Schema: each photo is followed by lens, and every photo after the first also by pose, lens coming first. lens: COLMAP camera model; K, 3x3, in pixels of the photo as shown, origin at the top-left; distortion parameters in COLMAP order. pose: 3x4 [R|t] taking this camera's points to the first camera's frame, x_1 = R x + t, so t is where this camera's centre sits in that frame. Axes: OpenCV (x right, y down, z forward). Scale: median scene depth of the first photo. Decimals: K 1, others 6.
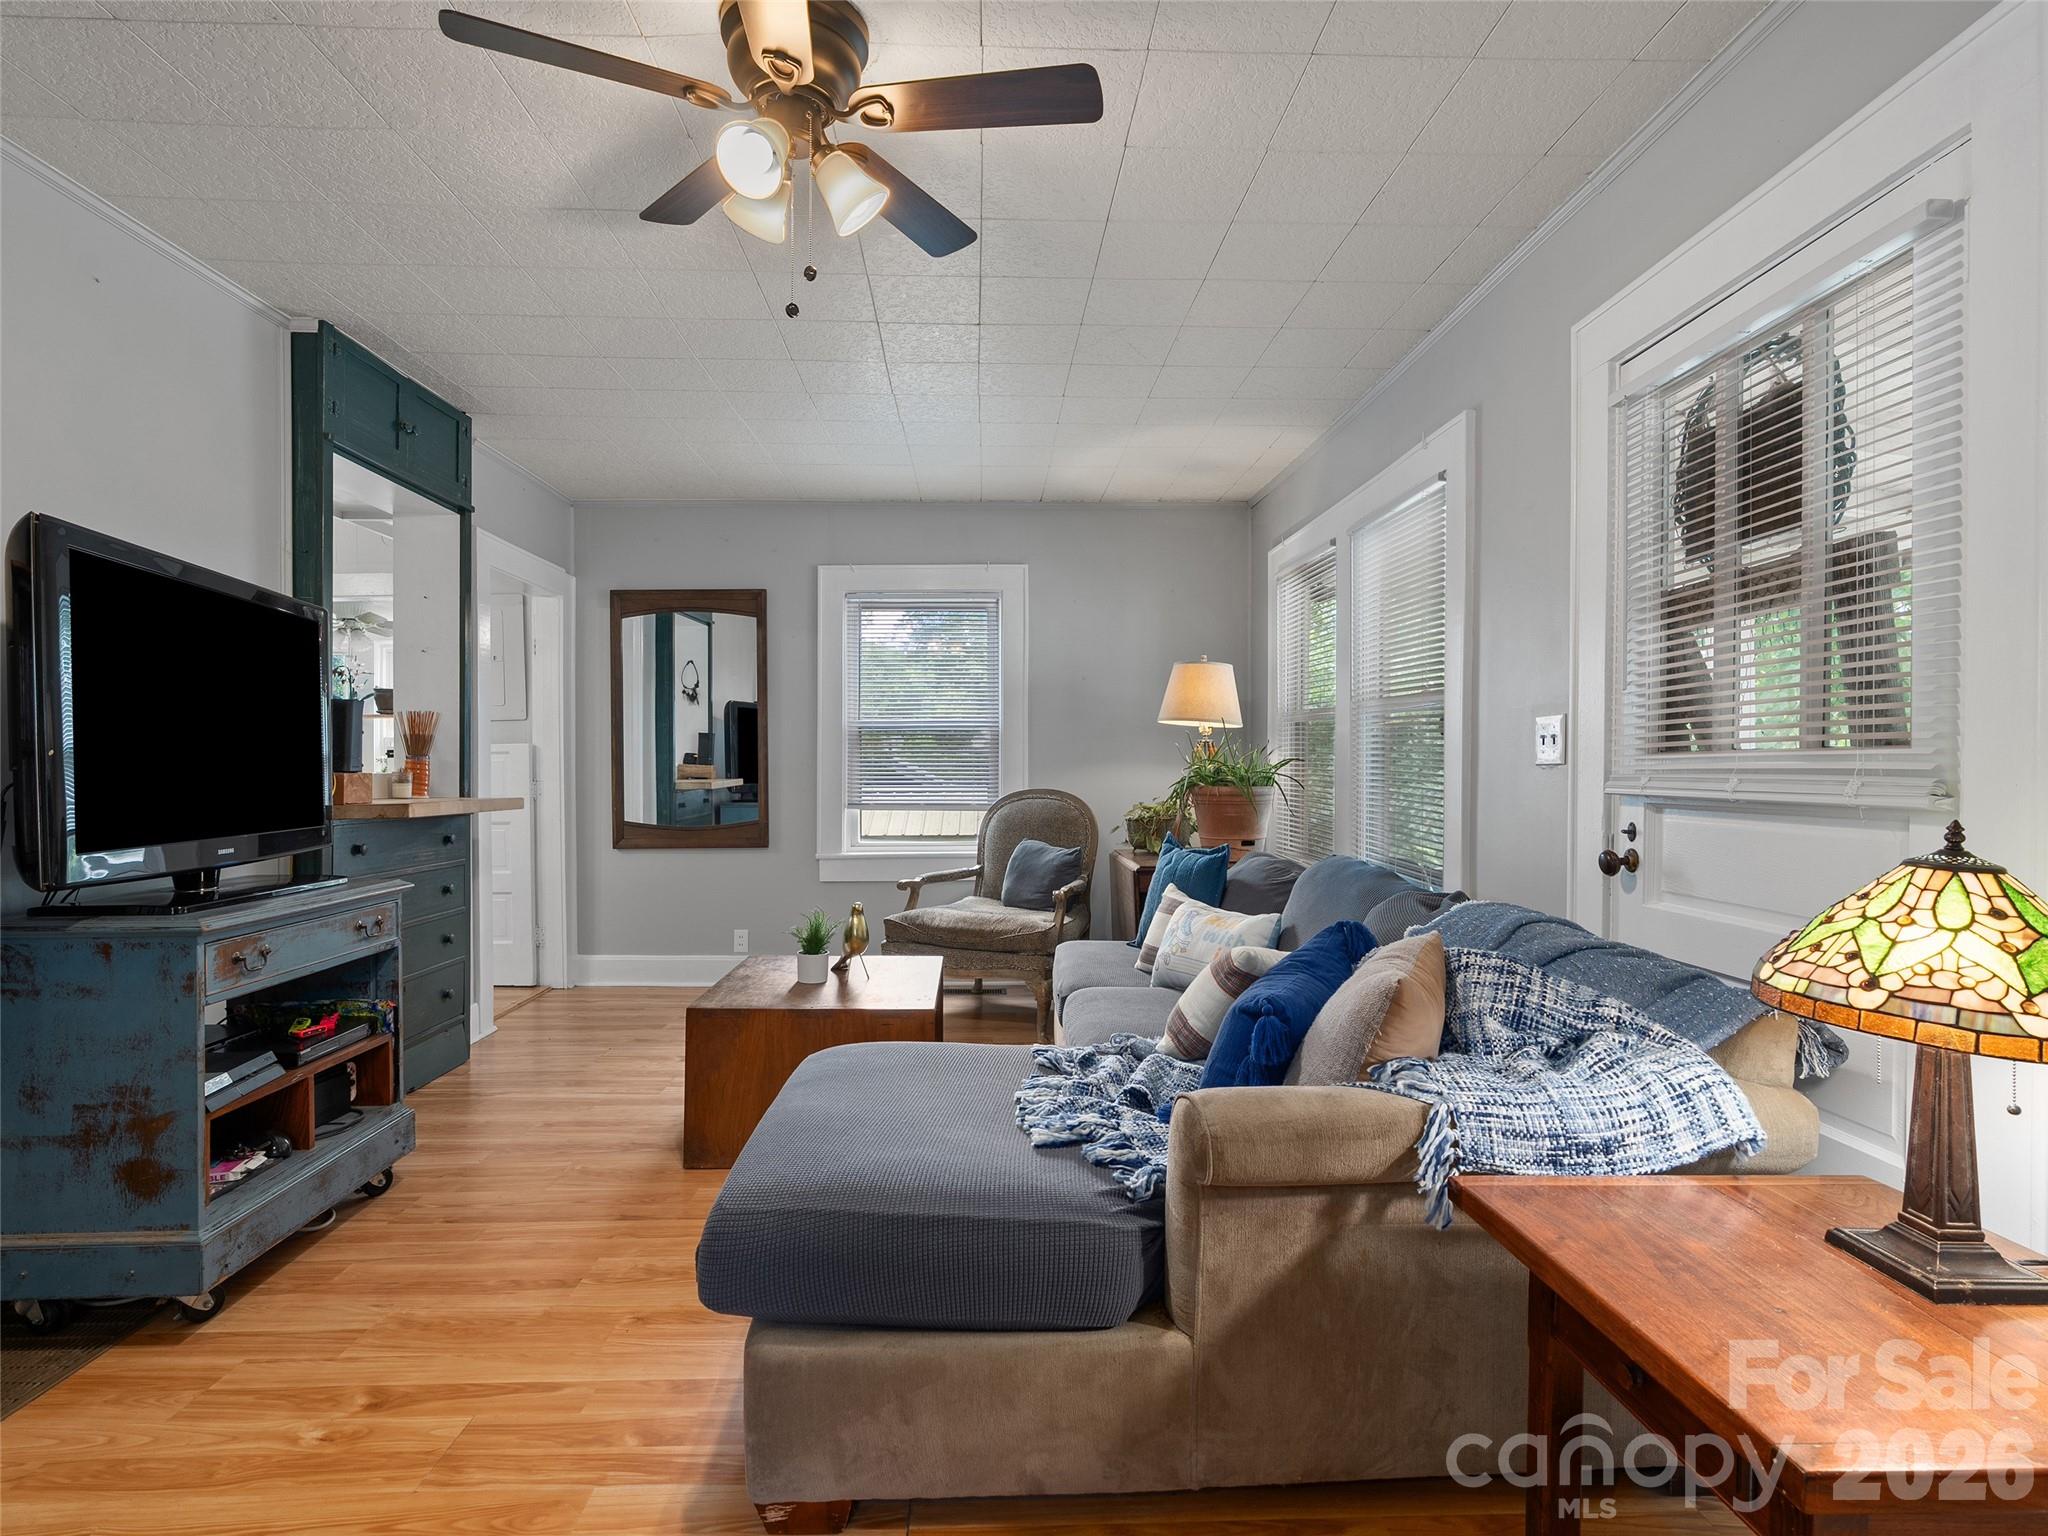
lens RADIAL K [[1040.3, 0, 1015.8], [0, 1040.3, 767.5], [0, 0, 1]] dist [-0.007520, 0.002956]
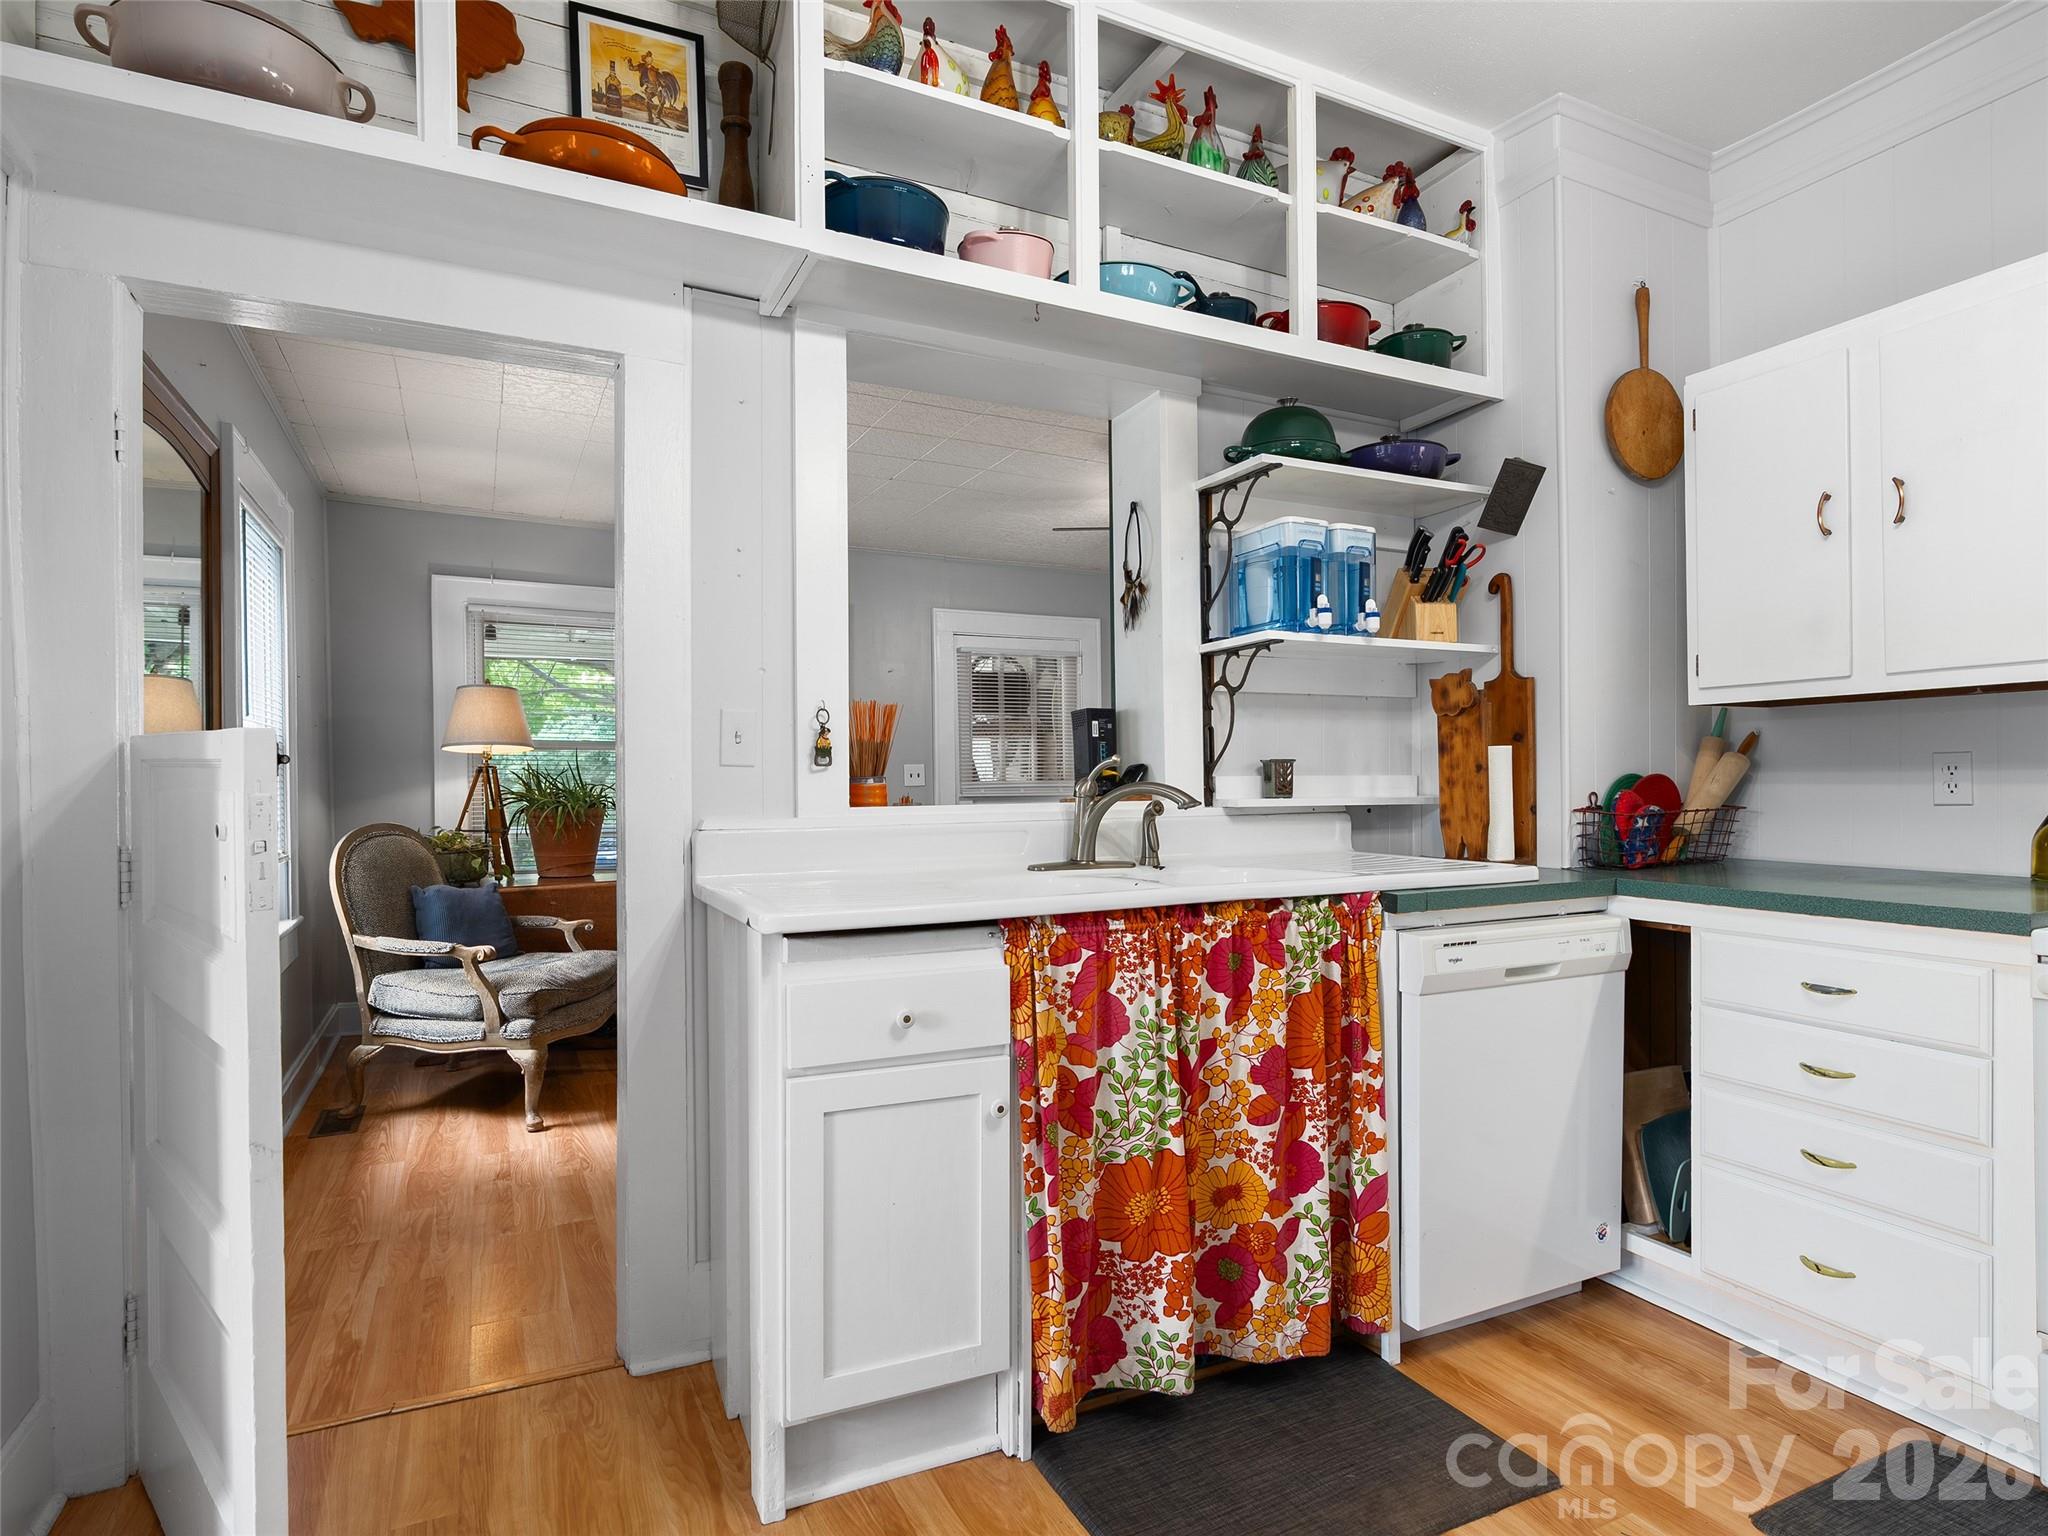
lens RADIAL K [[1116.9, 0, 1019.0], [0, 1116.9, 783.7], [0, 0, 1]] dist [-0.005287, 0.000147]
pose [[-0.414287, 0.001381, 0.910145, -1.889591], [0.013937, 0.999891, 0.004827, -0.017573], [-0.910040, 0.014685, -0.414261, 1.865891]]
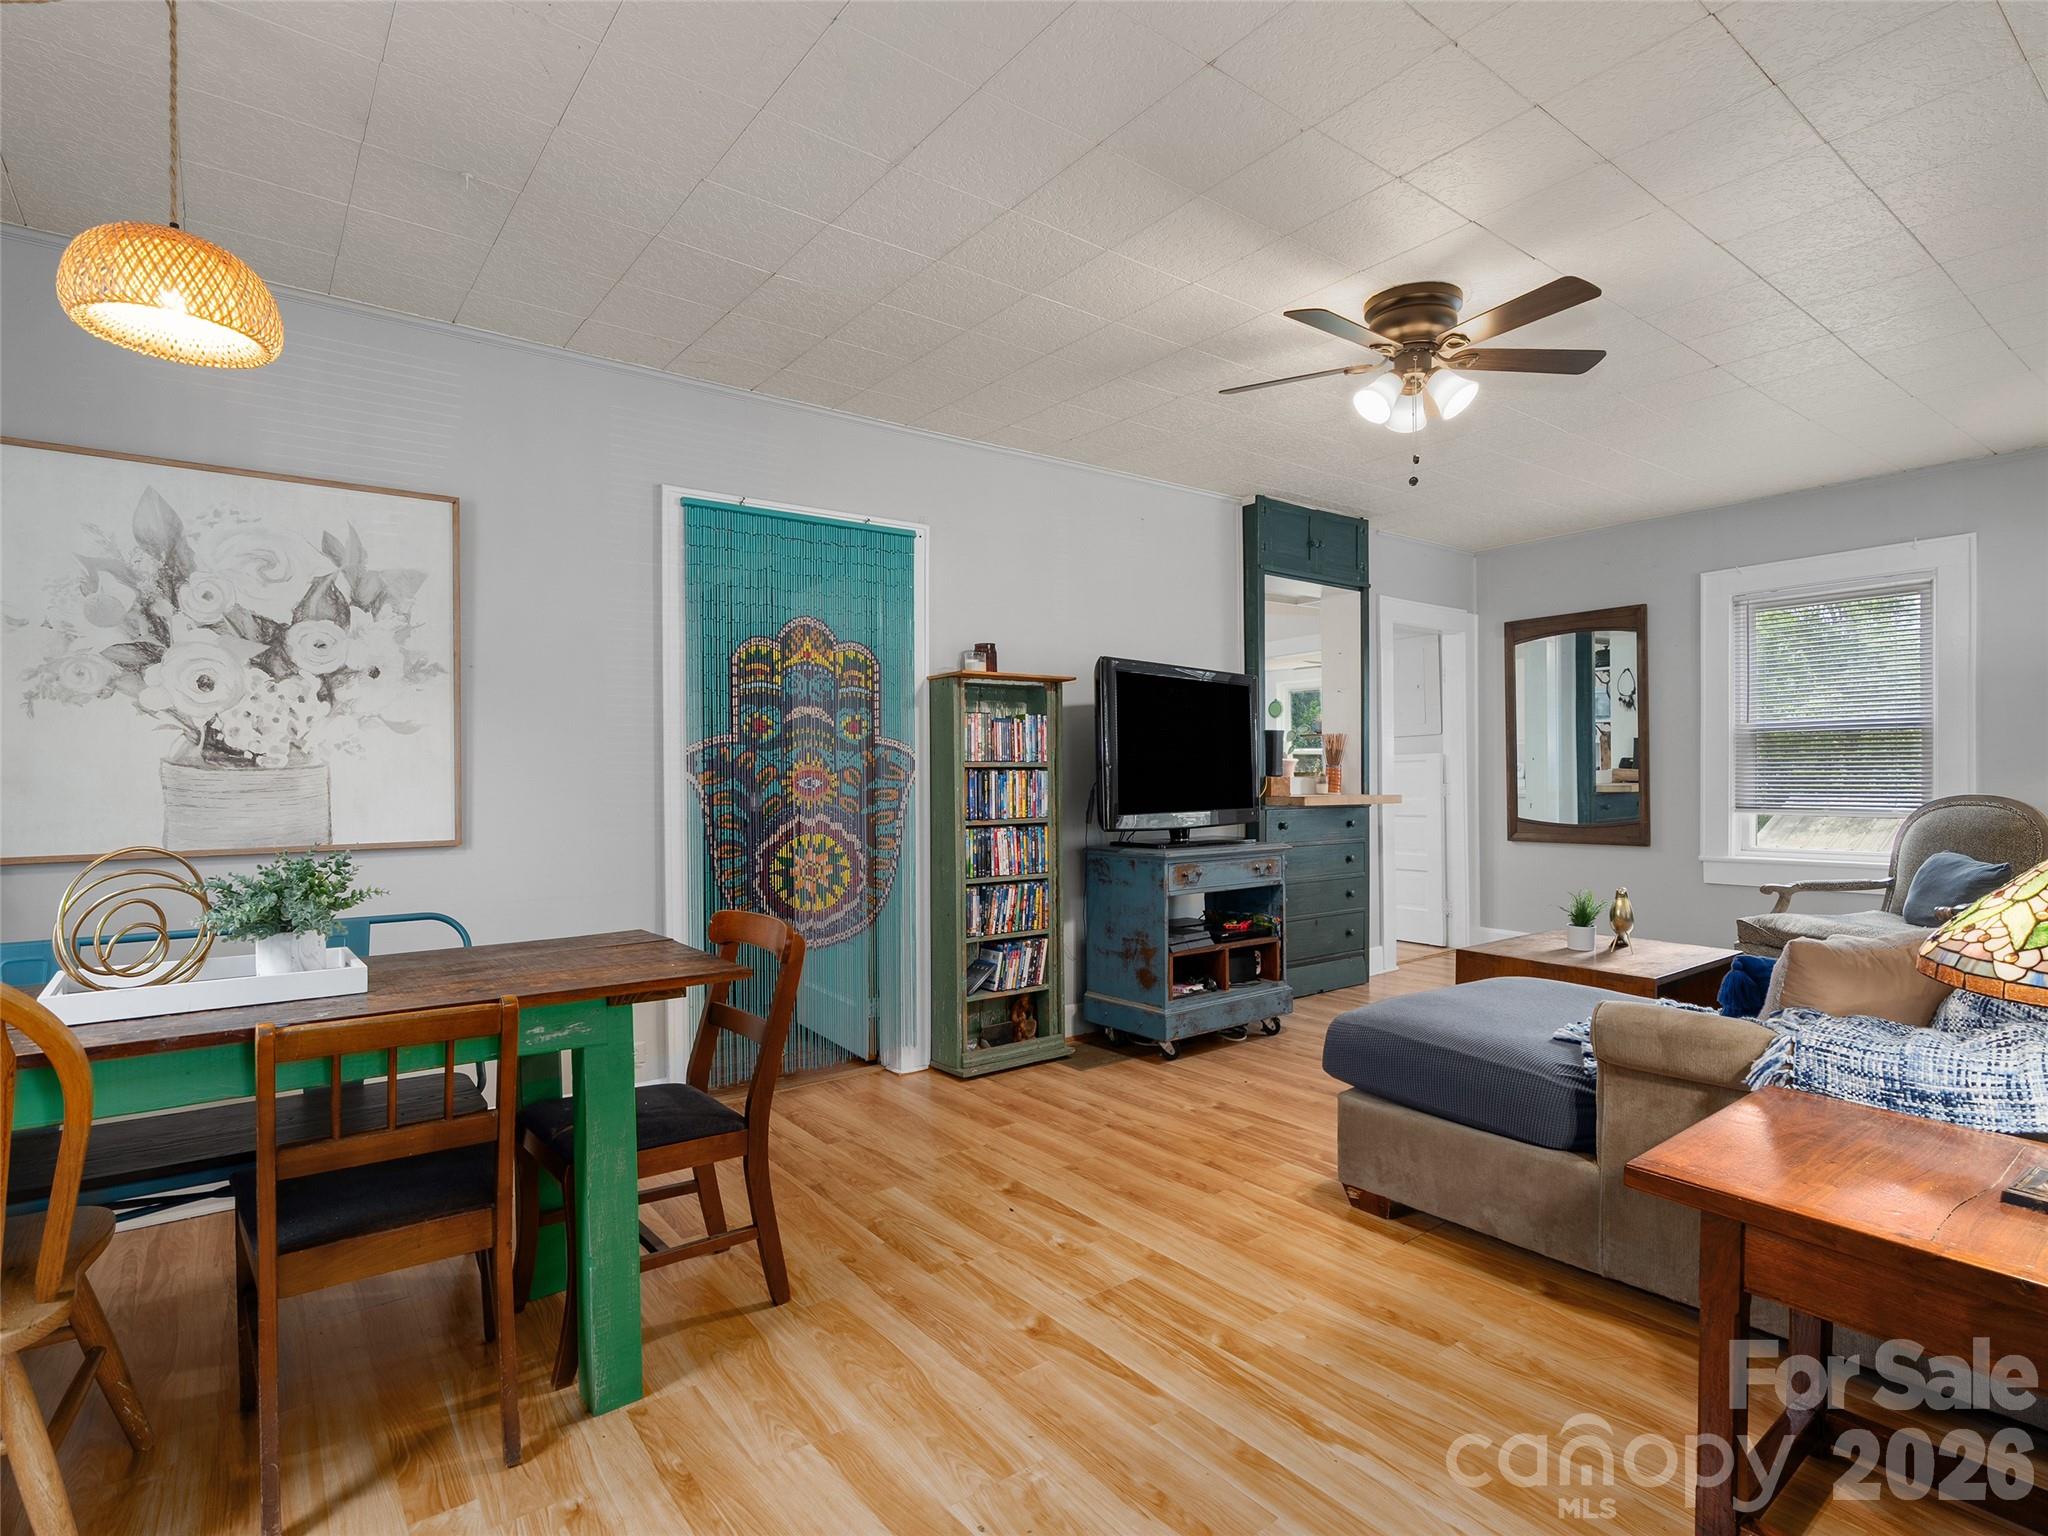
lens RADIAL K [[1040.3, 0, 1016.3], [0, 1040.3, 780.2], [0, 0, 1]] dist [-0.007520, 0.002956]
pose [[0.577743, 0.002507, -0.816215, 0.550755], [0.004192, 0.999973, 0.006039, -0.000247], [0.816208, -0.006911, 0.577717, -0.306586]]
